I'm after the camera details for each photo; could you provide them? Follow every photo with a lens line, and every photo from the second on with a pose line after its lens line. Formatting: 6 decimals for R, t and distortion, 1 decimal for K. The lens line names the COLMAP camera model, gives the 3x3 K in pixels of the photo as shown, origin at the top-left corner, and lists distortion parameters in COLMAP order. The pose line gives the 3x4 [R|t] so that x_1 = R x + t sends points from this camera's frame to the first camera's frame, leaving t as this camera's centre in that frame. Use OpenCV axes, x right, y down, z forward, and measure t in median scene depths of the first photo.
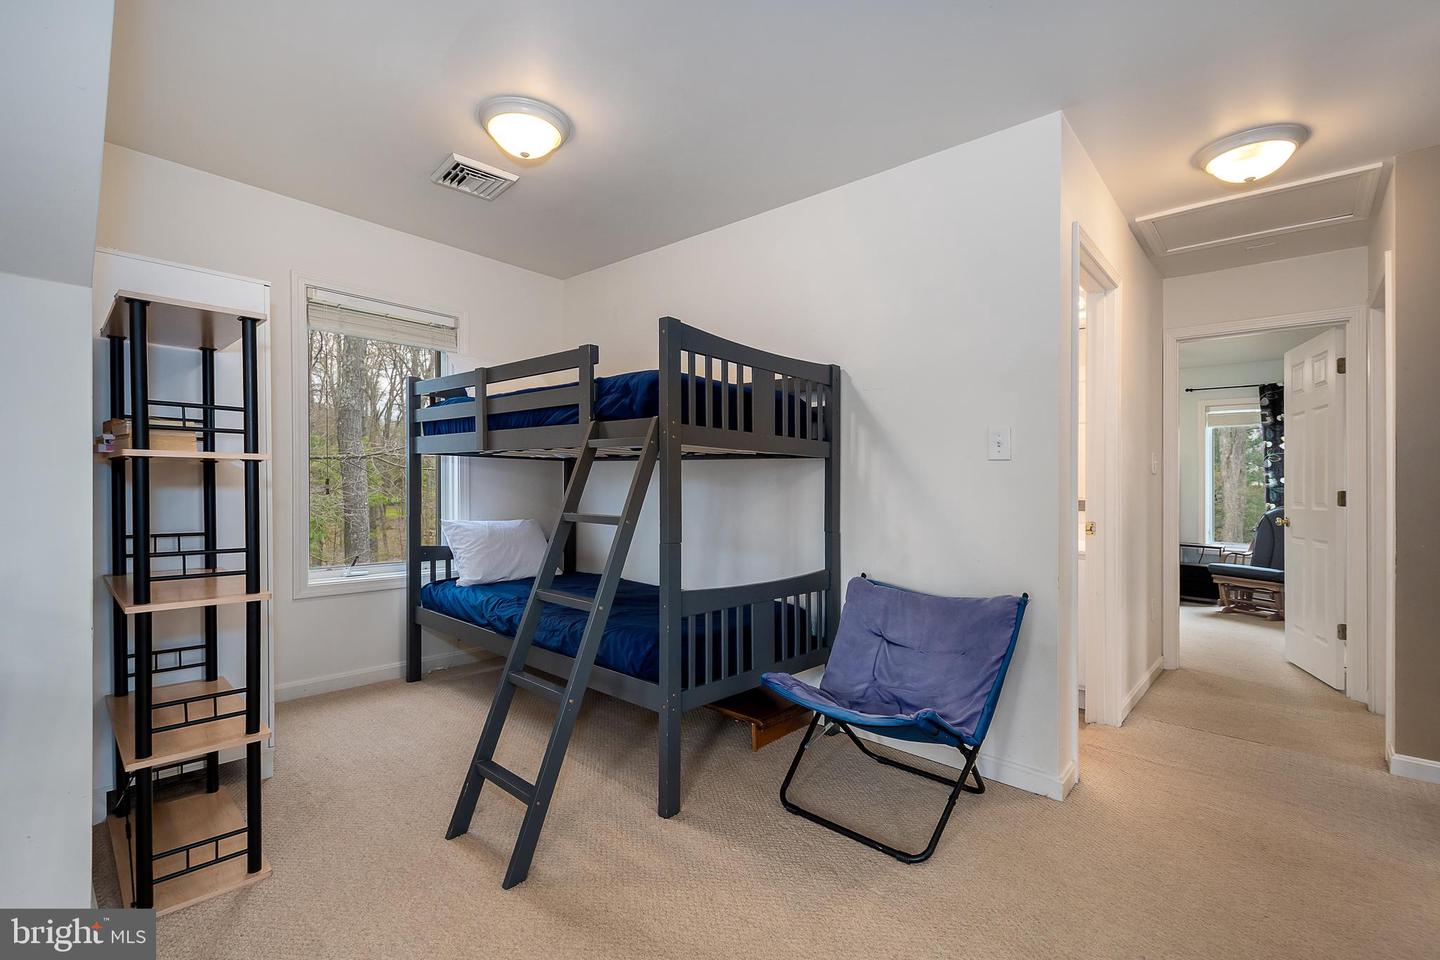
lens RADIAL K [[634.0, 0, 707.4], [0, 634.0, 478.7], [0, 0, 1]] dist [0.011834, -0.000498]
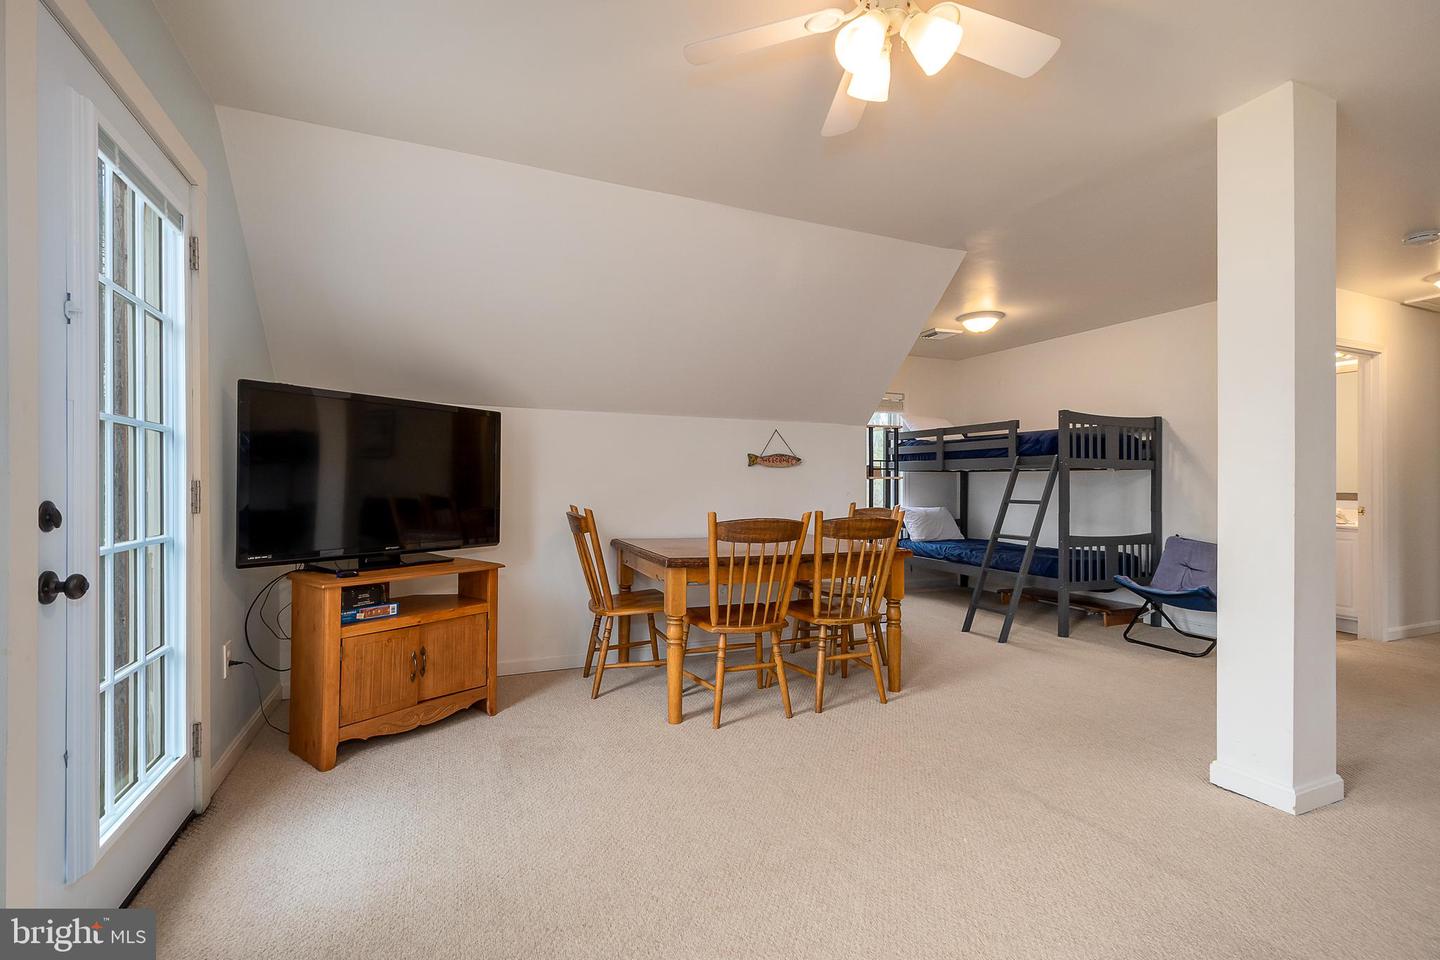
lens RADIAL K [[630.7, 0, 713.0], [0, 630.7, 497.2], [0, 0, 1]] dist [0.006638, -0.000503]
pose [[0.907156, -0.005588, -0.420757, -0.186692], [0.017798, 0.999527, 0.025098, -0.022295], [0.420417, -0.030256, 0.906826, -1.149900]]
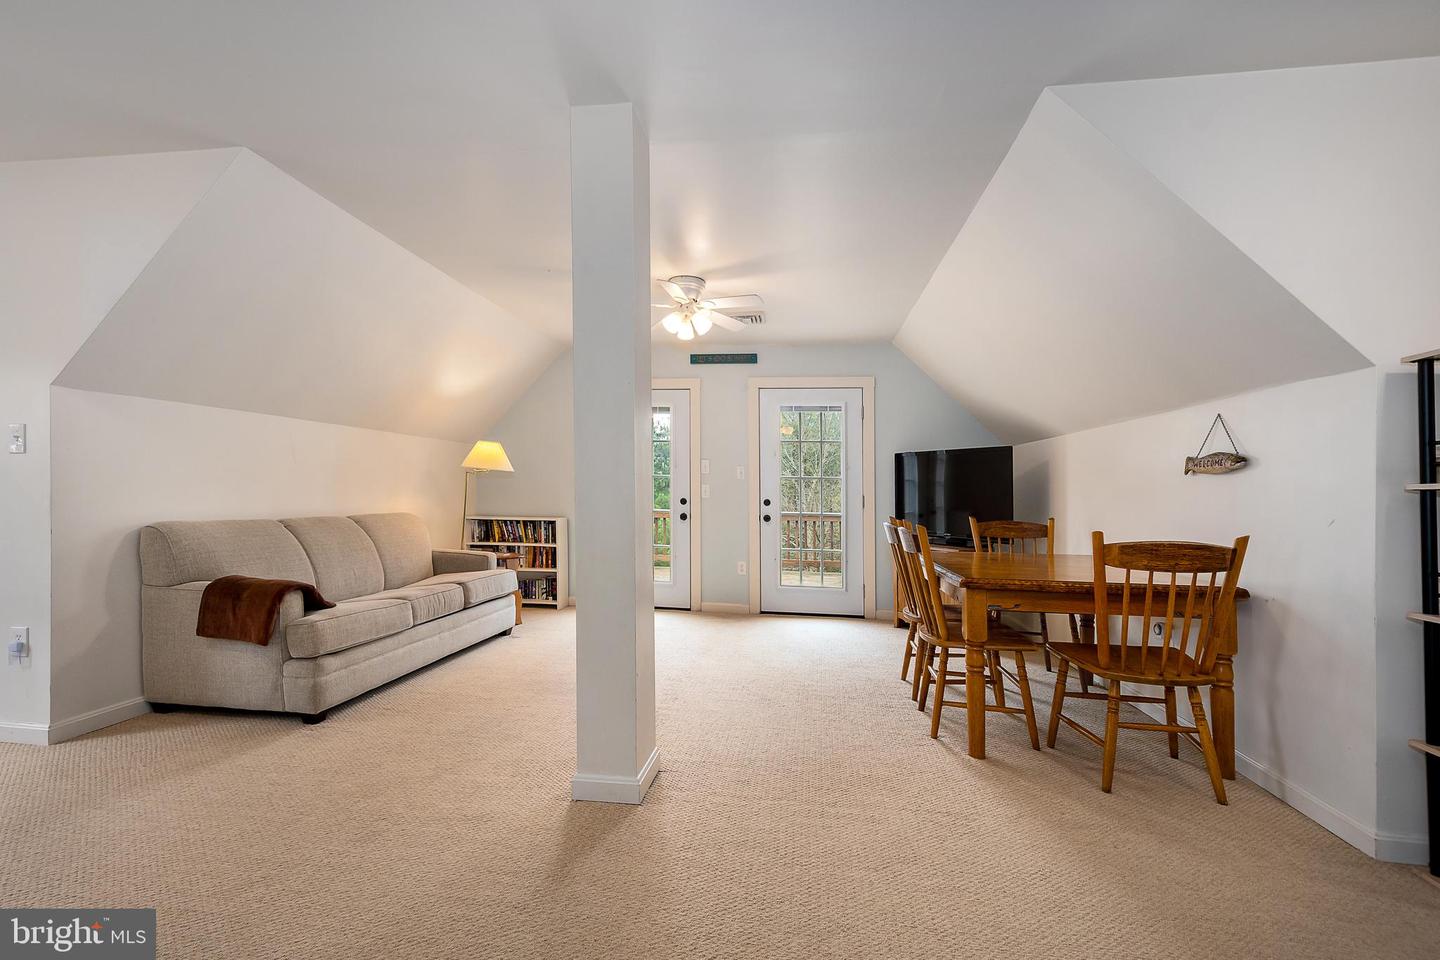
lens RADIAL K [[632.2, 0, 715.4], [0, 632.2, 535.9], [0, 0, 1]] dist [0.000710, -0.000127]
pose [[-0.826107, 0.003325, -0.563503, 0.499311], [-0.025820, 0.998709, 0.043745, 0.018441], [0.562921, 0.050688, -0.824955, 0.709696]]
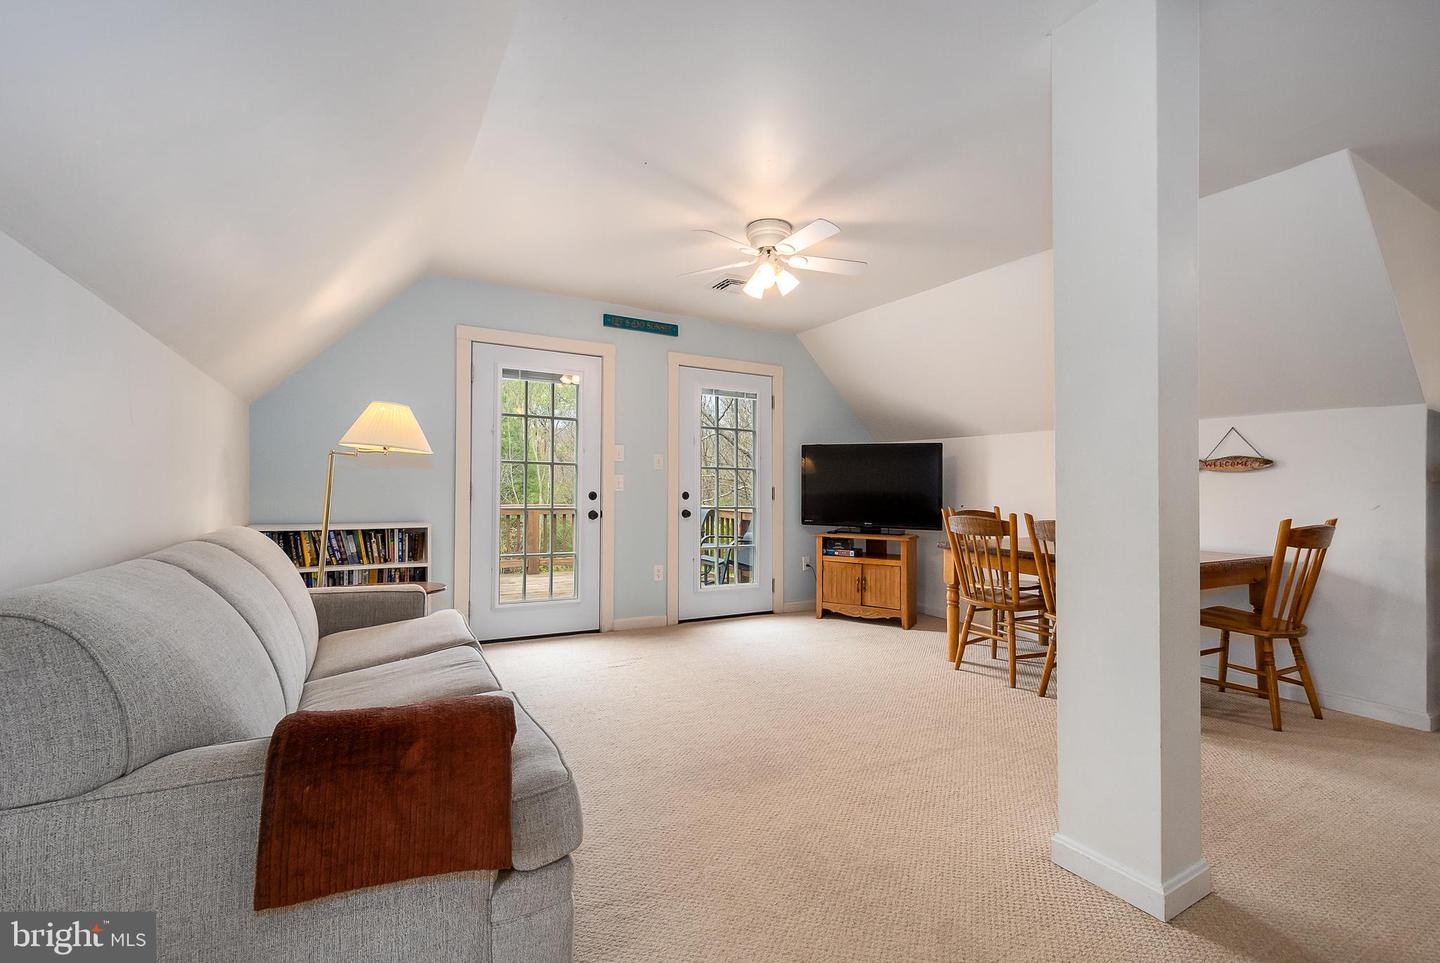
lens RADIAL K [[630.7, 0, 713.0], [0, 630.7, 498.7], [0, 0, 1]] dist [0.006638, -0.000503]
pose [[-0.312701, -0.006049, -0.949832, 0.890973], [-0.004771, 0.999977, -0.004798, 0.013116], [0.949840, 0.003032, -0.312723, -0.281598]]
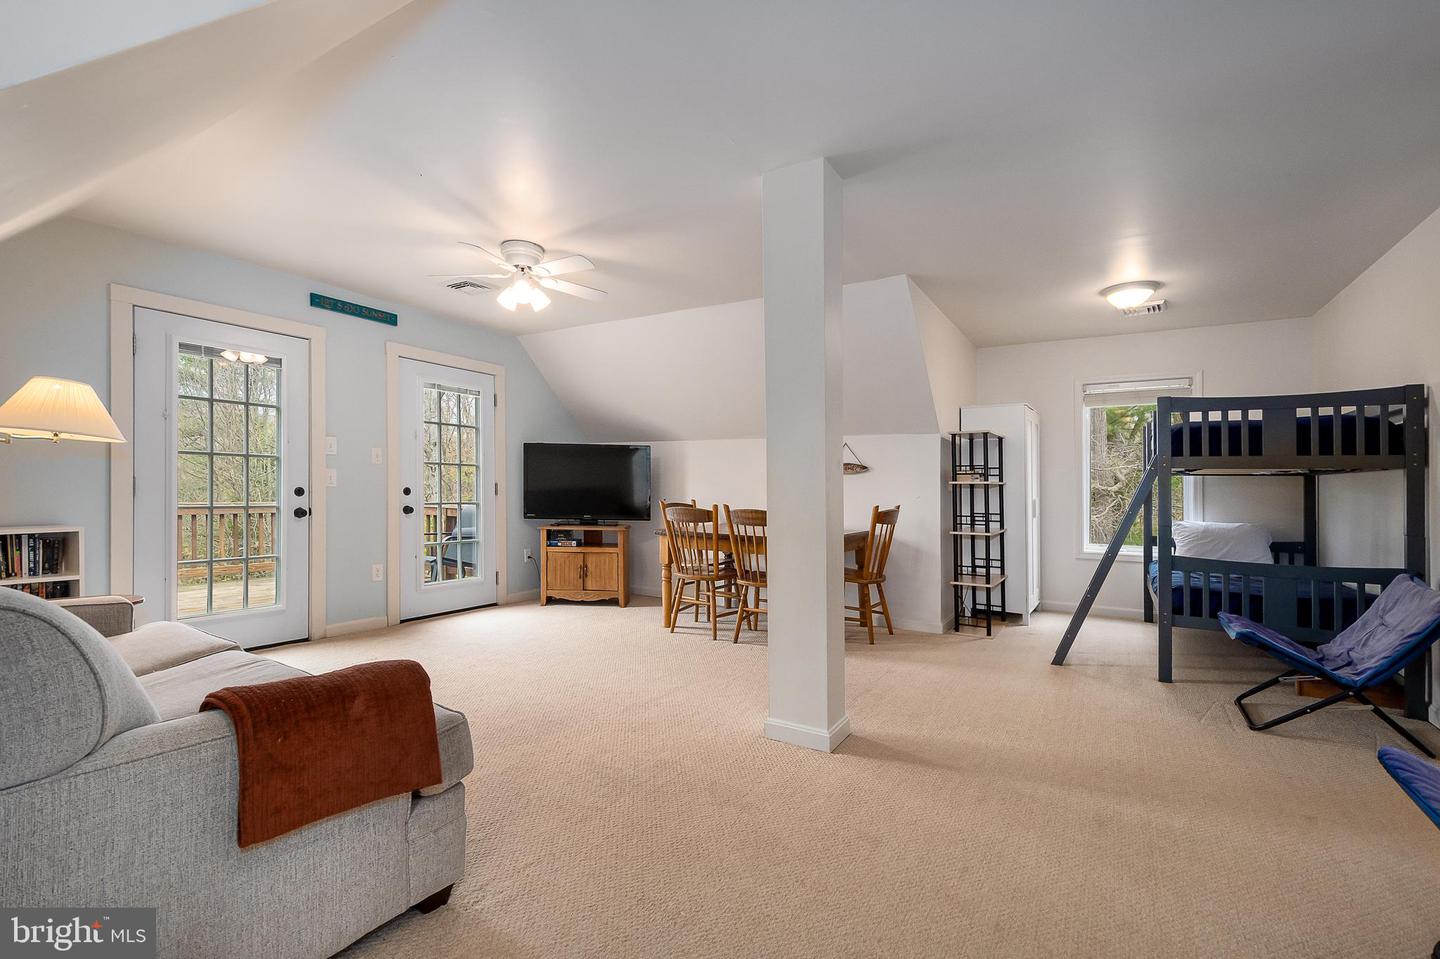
lens RADIAL K [[630.1, 0, 717.1], [0, 630.1, 500.5], [0, 0, 1]] dist [-0.000394, -0.000347]
pose [[0.188436, 0.003935, -0.982078, 1.089692], [0.002999, 0.999985, 0.004582, 0.016000], [0.982081, -0.003809, 0.188421, -0.405310]]
